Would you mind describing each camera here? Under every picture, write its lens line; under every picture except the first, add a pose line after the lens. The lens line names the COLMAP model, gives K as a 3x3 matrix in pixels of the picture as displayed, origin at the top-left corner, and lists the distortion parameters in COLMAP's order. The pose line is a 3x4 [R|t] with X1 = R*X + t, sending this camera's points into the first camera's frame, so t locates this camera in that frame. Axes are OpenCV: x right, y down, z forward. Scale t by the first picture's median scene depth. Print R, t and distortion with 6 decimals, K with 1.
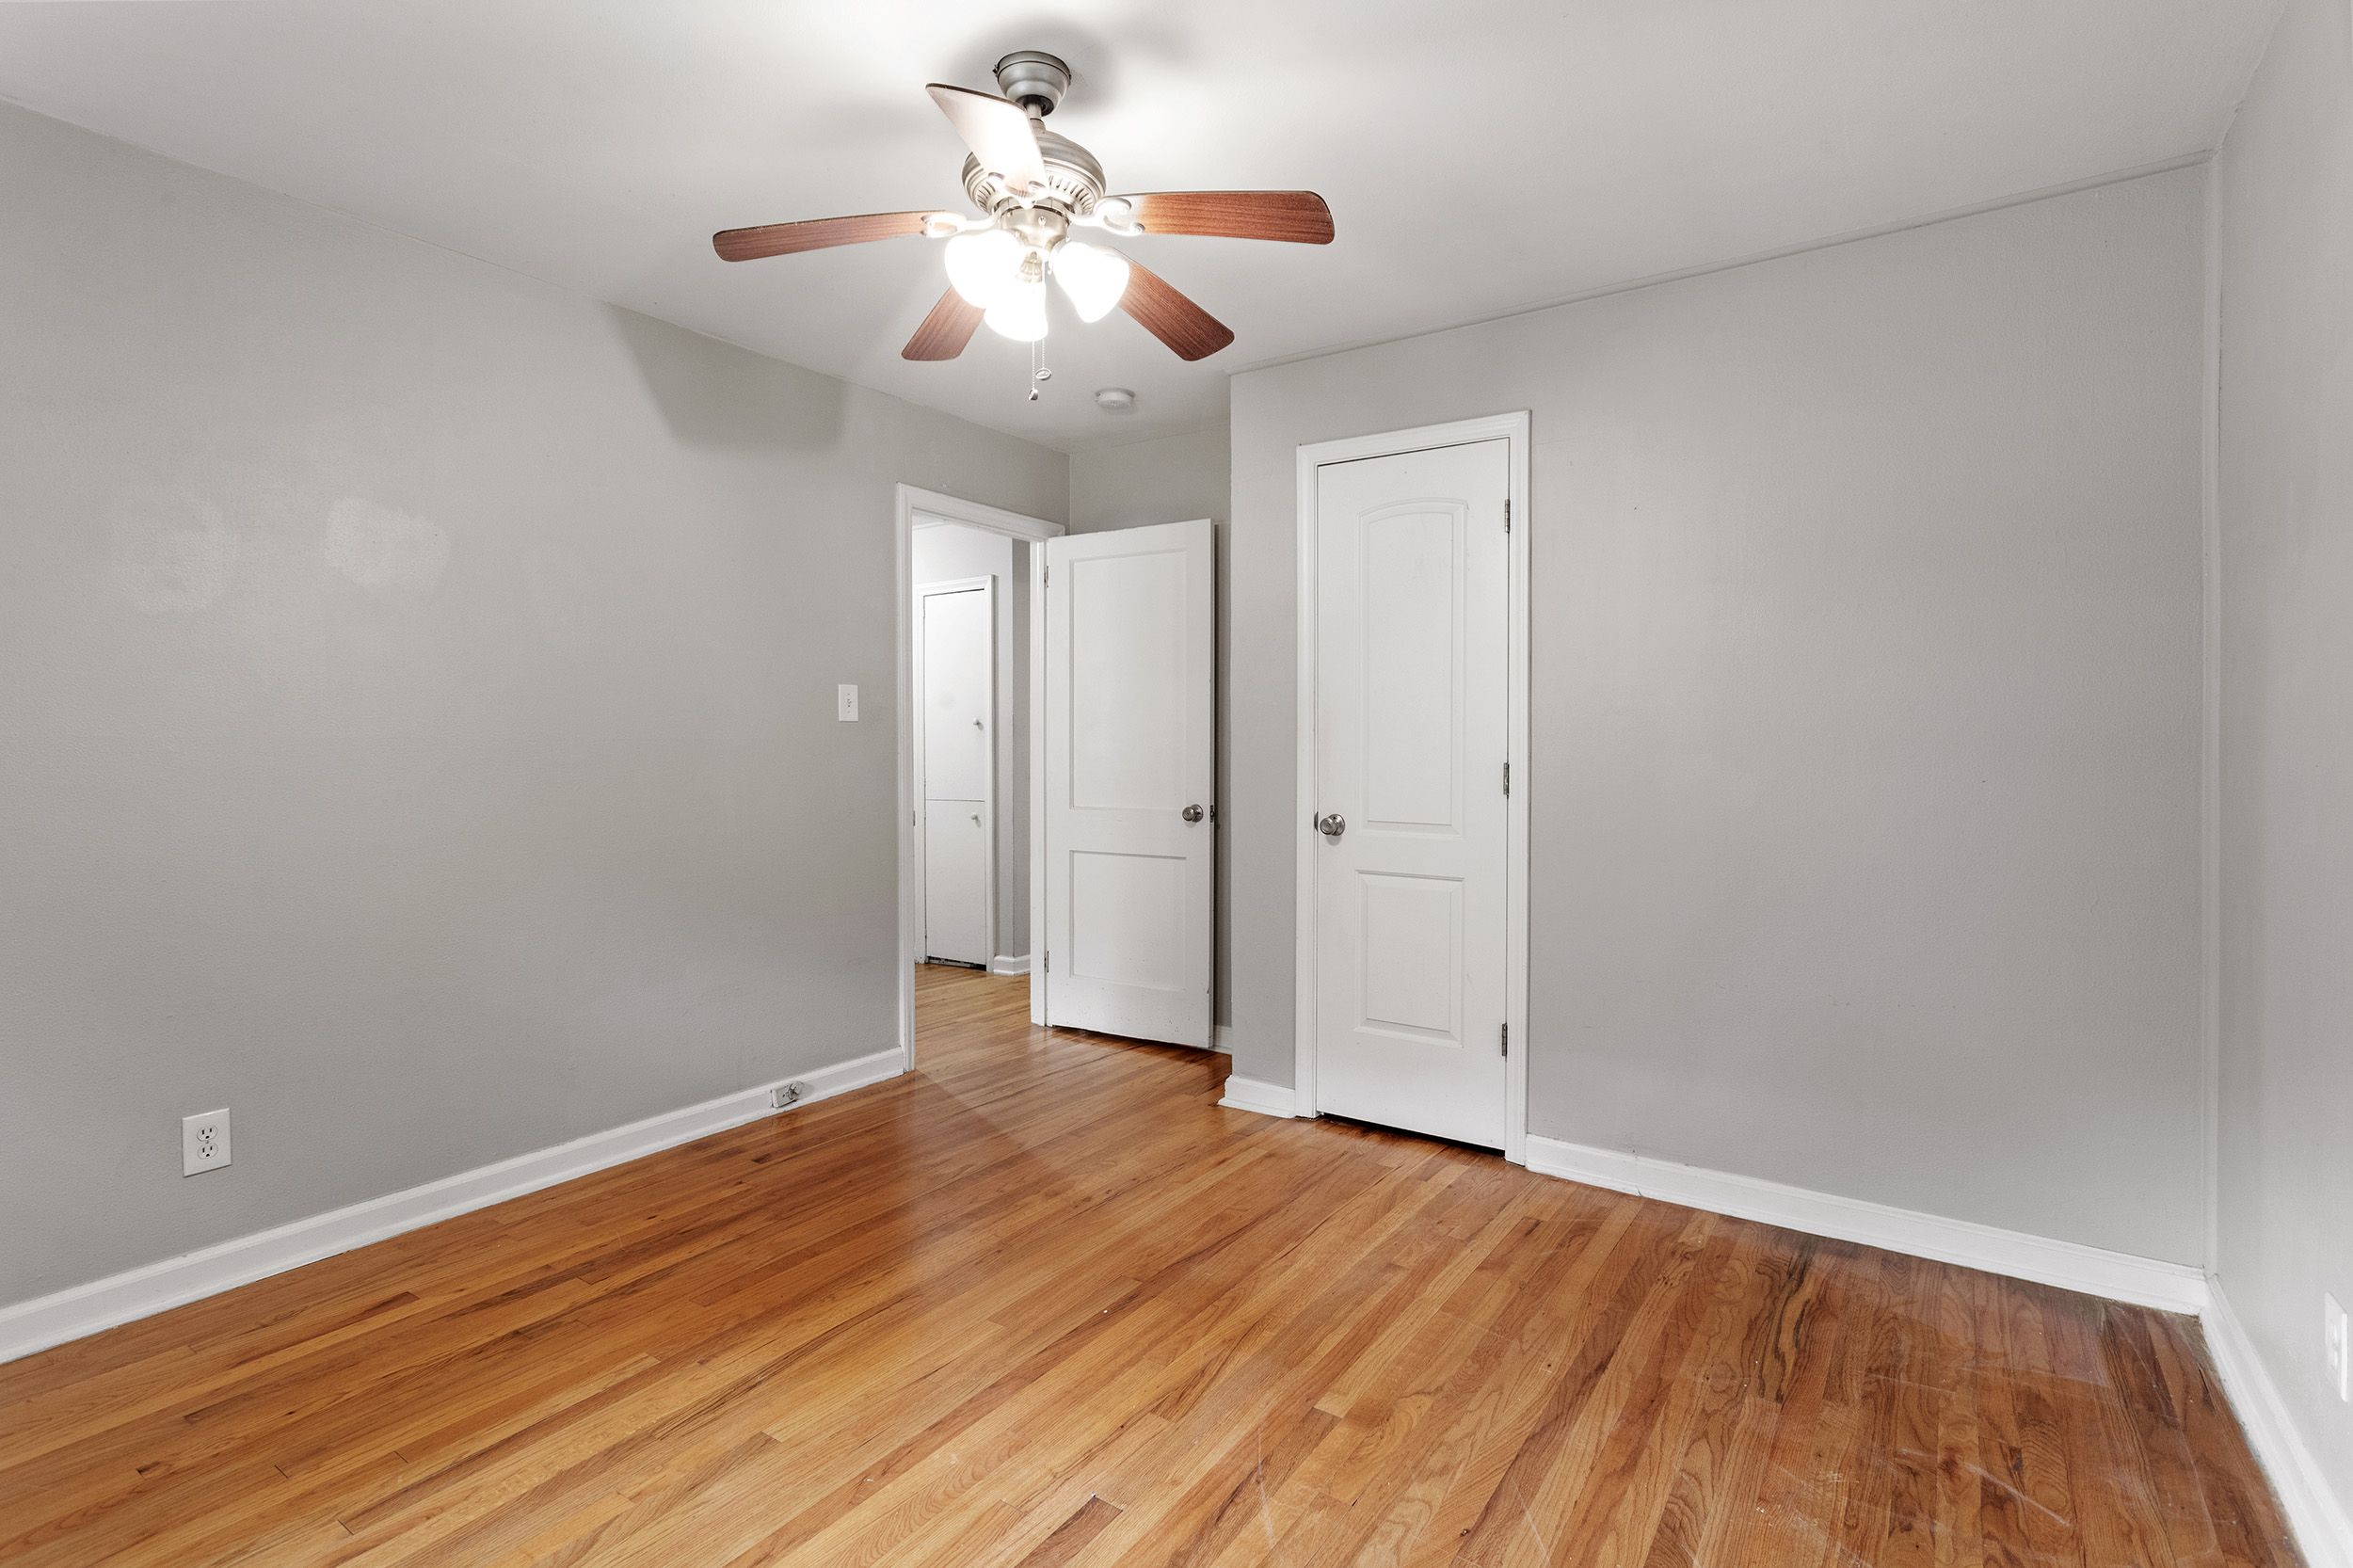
lens RADIAL K [[1135.1, 0, 1175.2], [0, 1135.1, 773.5], [0, 0, 1]] dist [0.000083, 0.000528]
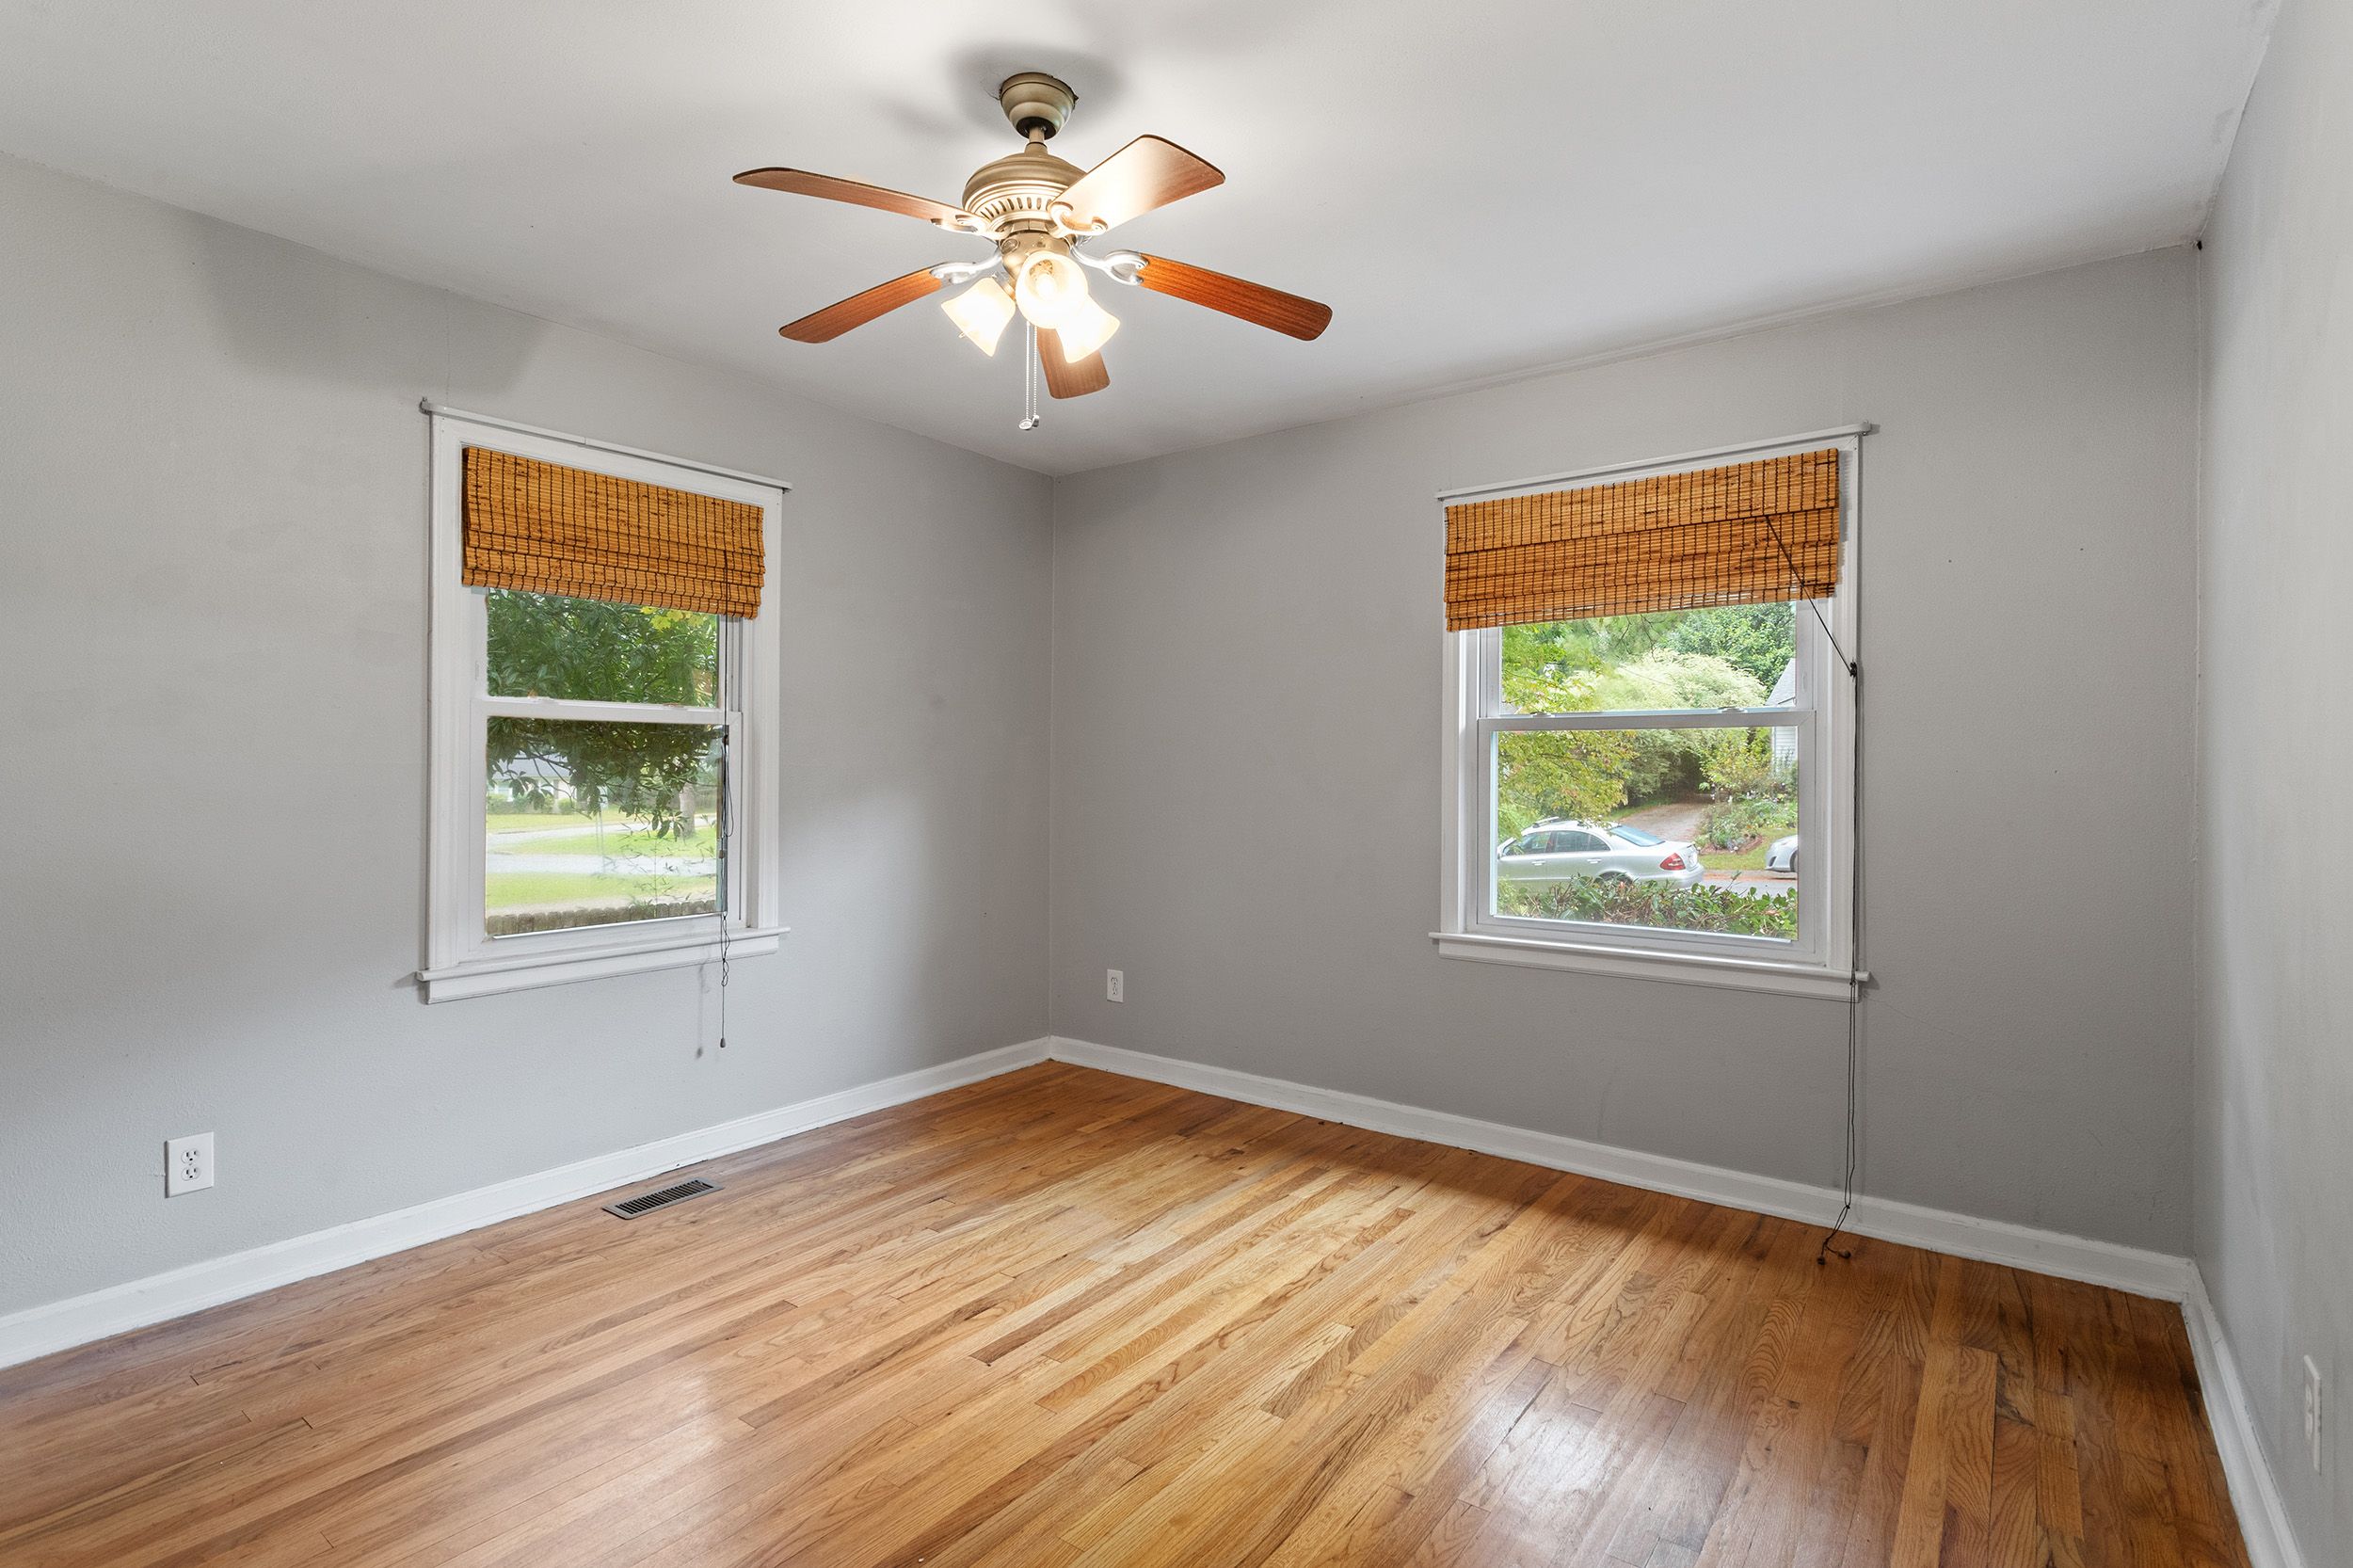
lens RADIAL K [[1135.1, 0, 1175.2], [0, 1135.1, 773.5], [0, 0, 1]] dist [0.000083, 0.000528]
pose [[-0.999065, -0.005839, 0.042847, -0.303285], [-0.004595, 0.999567, 0.029073, -0.058674], [-0.042998, 0.028849, -0.998659, 2.053863]]
